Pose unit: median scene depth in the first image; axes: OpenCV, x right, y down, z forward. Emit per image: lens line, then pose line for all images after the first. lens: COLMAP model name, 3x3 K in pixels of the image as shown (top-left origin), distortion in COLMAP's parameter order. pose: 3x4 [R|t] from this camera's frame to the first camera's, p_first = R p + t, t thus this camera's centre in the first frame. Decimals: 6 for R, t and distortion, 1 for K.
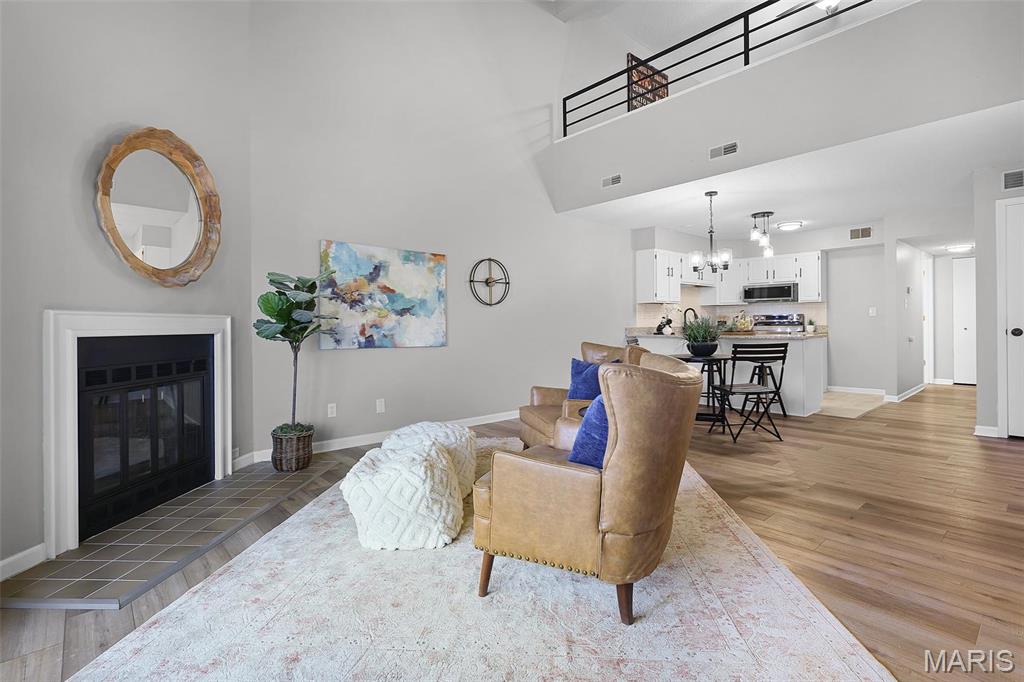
lens RADIAL K [[477.3, 0, 522.4], [0, 477.3, 329.1], [0, 0, 1]] dist [-0.002016, -0.000187]
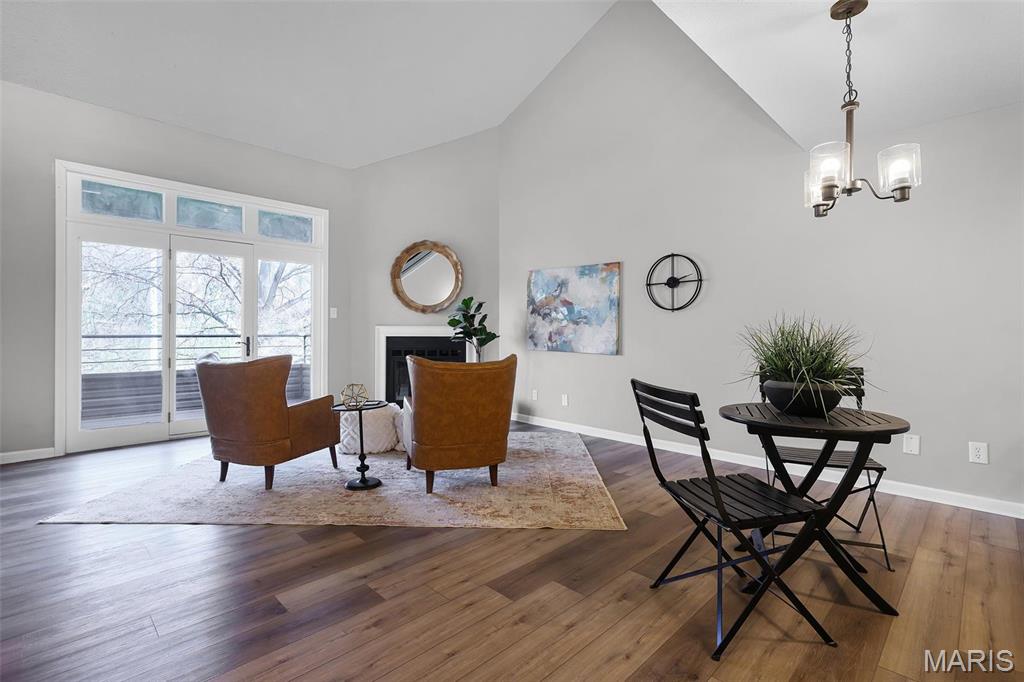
lens RADIAL K [[477.3, 0, 522.8], [0, 477.3, 335.1], [0, 0, 1]] dist [-0.002016, -0.000187]
pose [[0.065282, 0.017348, -0.997716, 0.606558], [-0.010918, 0.999801, 0.016670, -0.014545], [0.997807, 0.009805, 0.065458, 0.556177]]
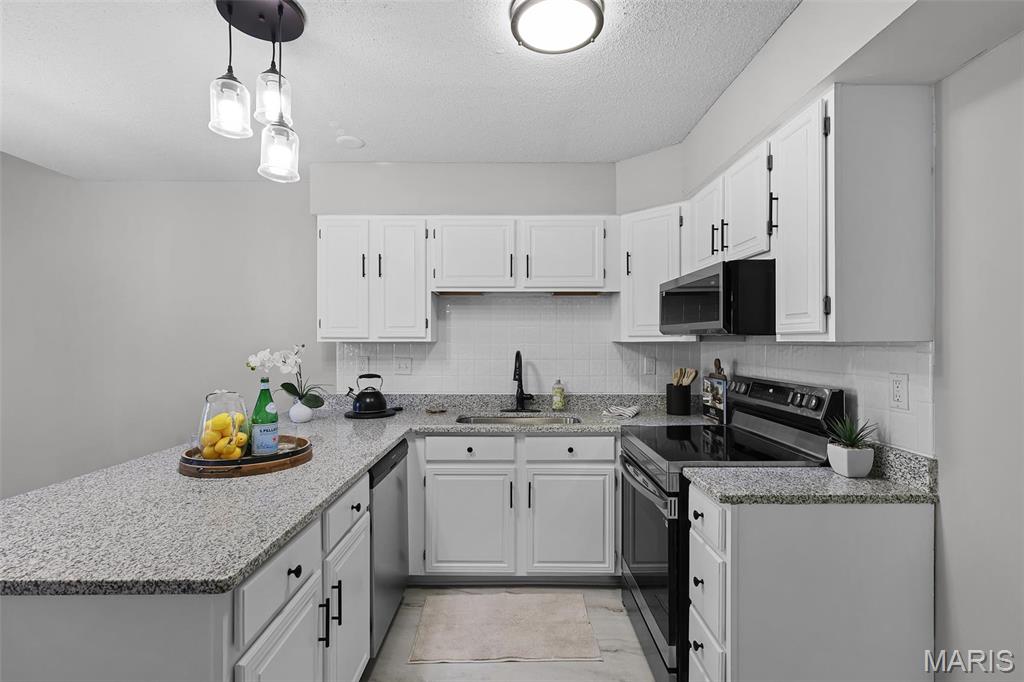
lens RADIAL K [[477.3, 0, 512.5], [0, 477.3, 340.7], [0, 0, 1]] dist [-0.002016, -0.000187]
pose [[0.744541, 0.009055, -0.667515, 0.742185], [-0.014168, 0.999897, -0.002239, -0.062333], [0.667426, 0.011124, 0.744593, 0.856372]]
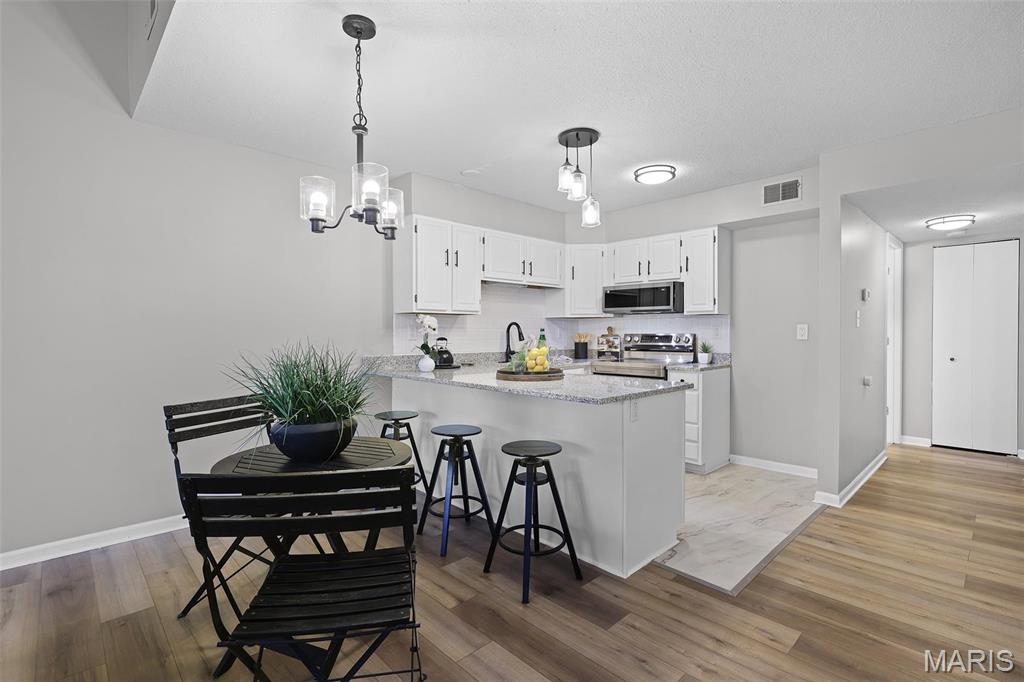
lens RADIAL K [[477.3, 0, 510.8], [0, 477.3, 342.8], [0, 0, 1]] dist [-0.002016, -0.000187]
pose [[0.999271, 0.007148, 0.037501, 0.395800], [-0.007470, 0.999936, 0.008460, -0.028001], [-0.037438, -0.008734, 0.999261, 0.479001]]
